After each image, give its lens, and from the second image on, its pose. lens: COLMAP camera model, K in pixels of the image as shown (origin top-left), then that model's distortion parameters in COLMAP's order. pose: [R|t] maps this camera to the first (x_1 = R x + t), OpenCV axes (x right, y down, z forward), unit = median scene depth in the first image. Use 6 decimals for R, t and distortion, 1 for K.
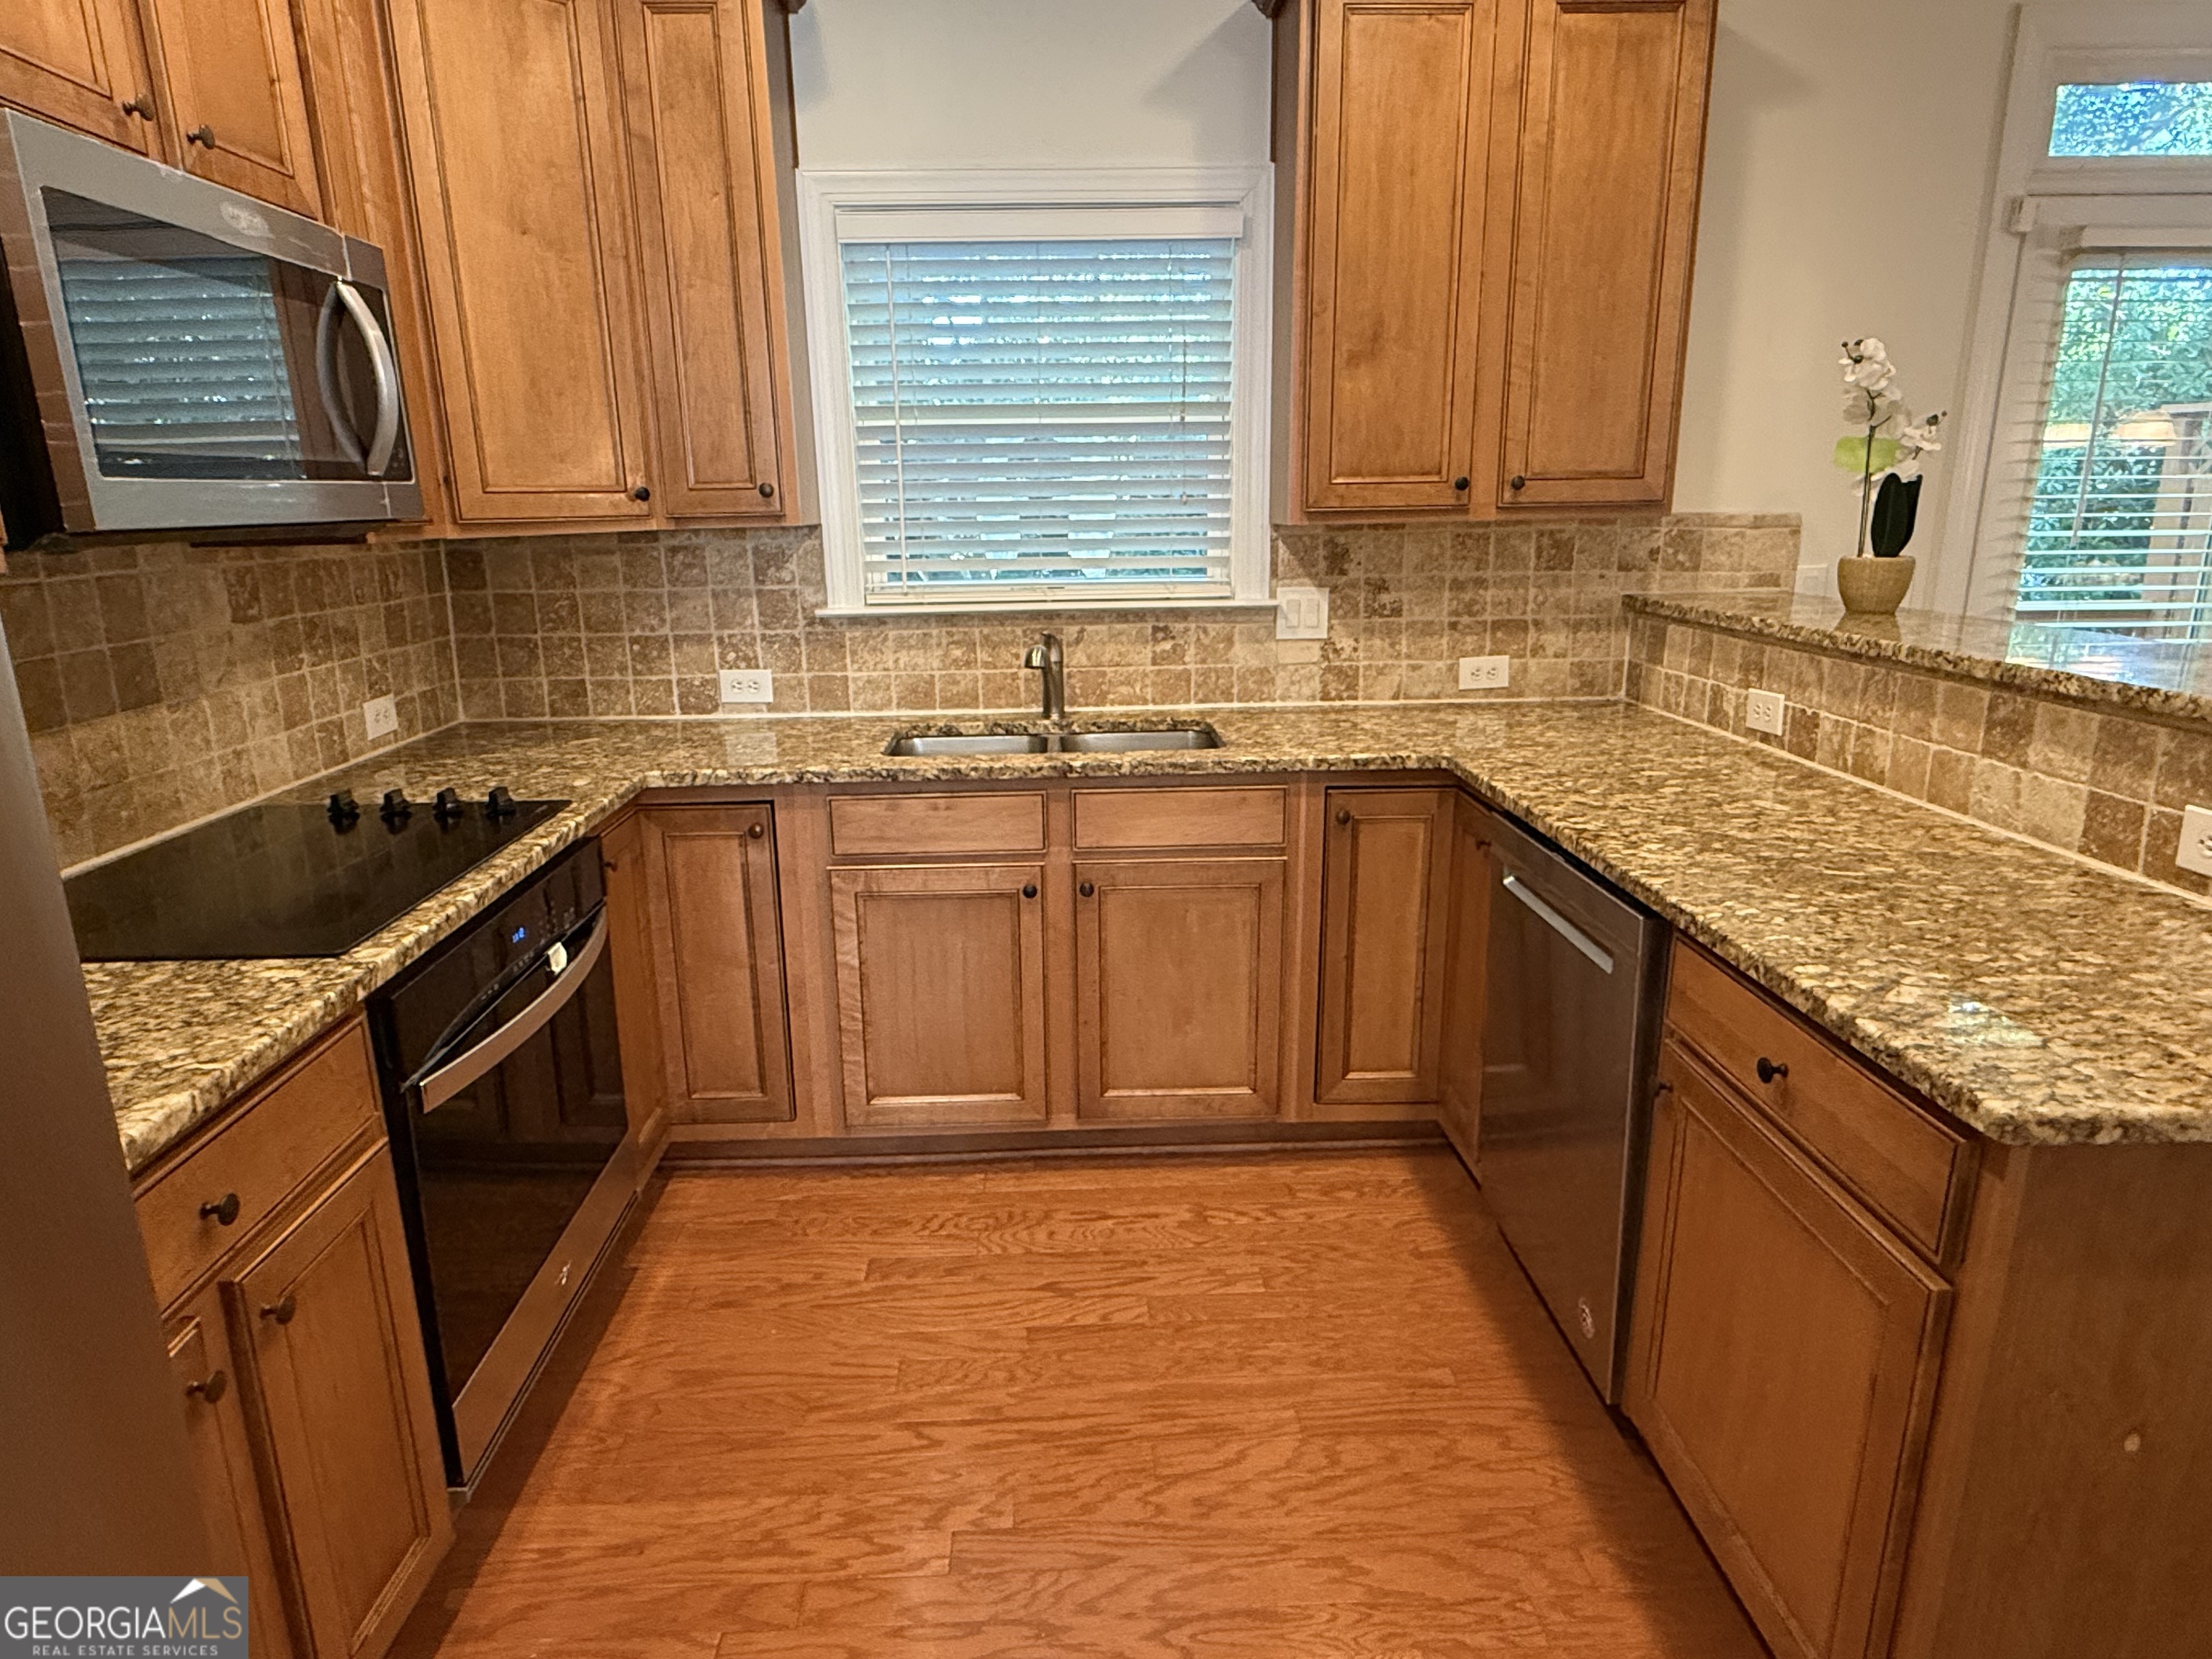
lens RADIAL K [[1273.7, 0, 1097.4], [0, 1273.7, 830.7], [0, 0, 1]] dist [0.000307, -0.001315]
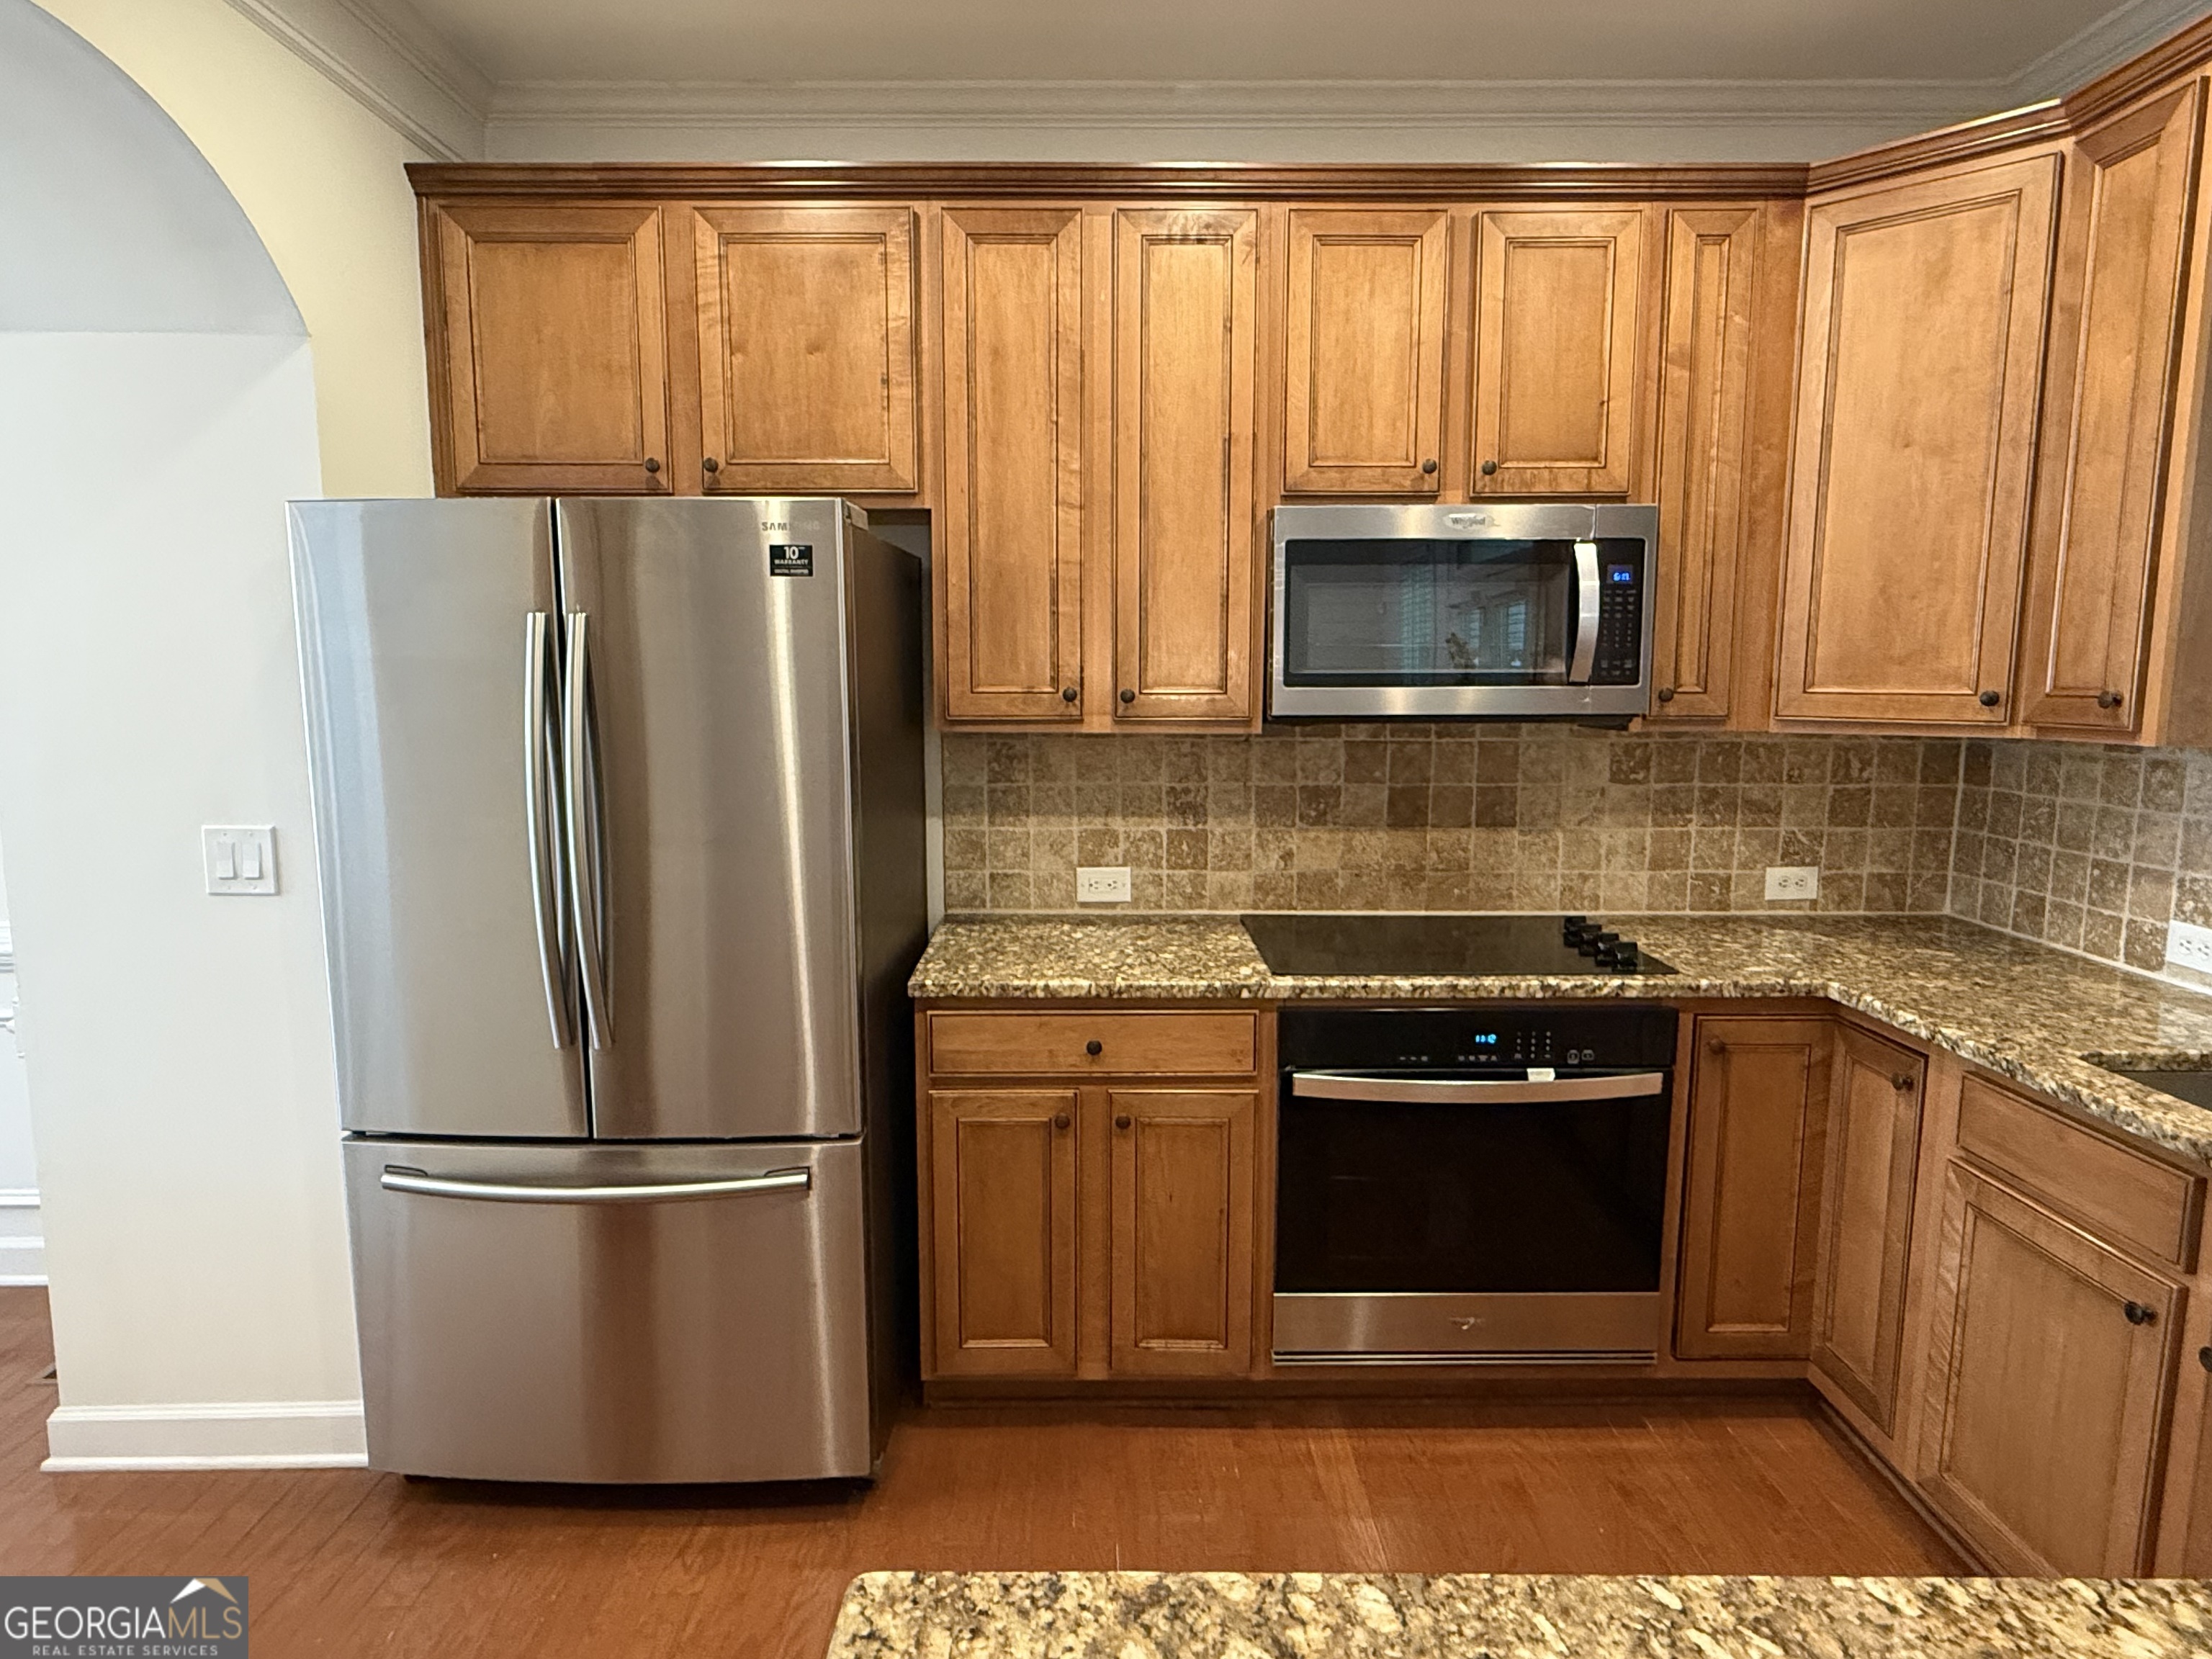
lens RADIAL K [[1273.7, 0, 1090.7], [0, 1273.7, 830.0], [0, 0, 1]] dist [0.000307, -0.001315]
pose [[-0.038216, 0.142957, -0.988991, 0.575538], [-0.252606, 0.956187, 0.147976, -0.149900], [0.966814, 0.255480, -0.000430, 0.414287]]
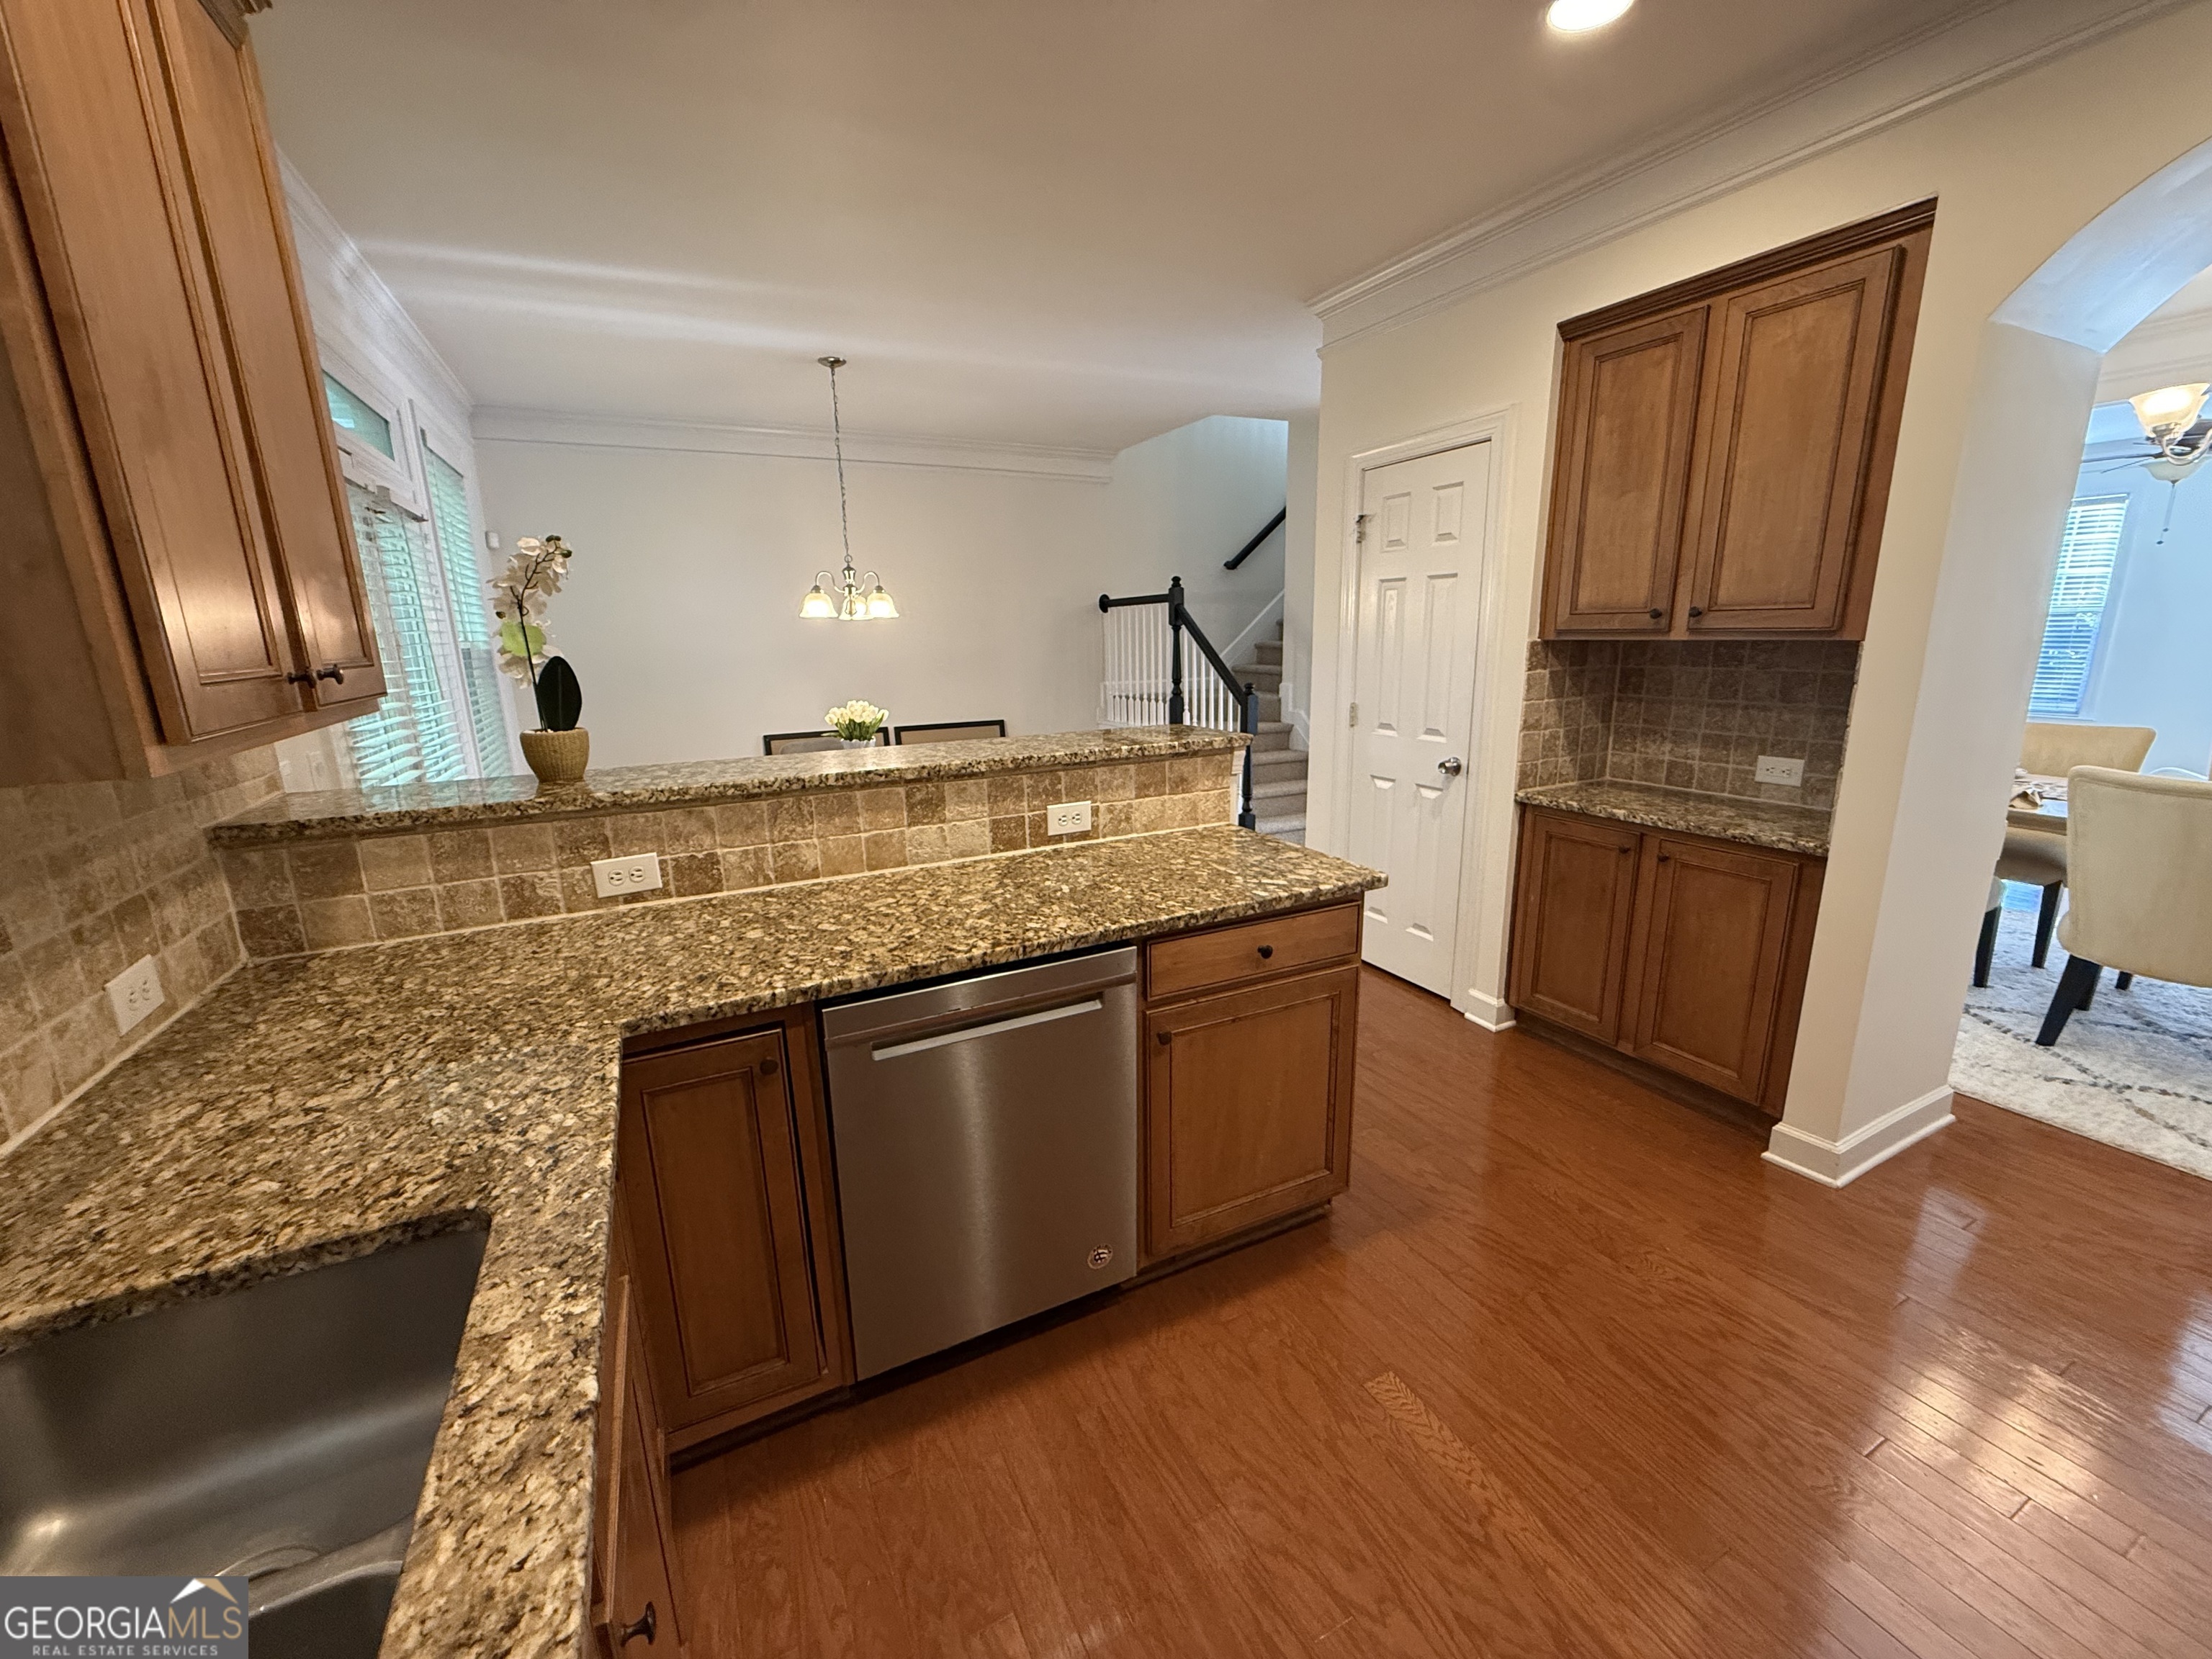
lens RADIAL K [[880.6, 0, 1099.4], [0, 880.6, 828.1], [0, 0, 1]] dist [0.009704, 0.000165]
pose [[-0.407469, -0.180818, 0.895139, -0.285286], [0.261207, 0.916174, 0.303969, -0.245327], [-0.875066, 0.357674, -0.326082, 0.860264]]
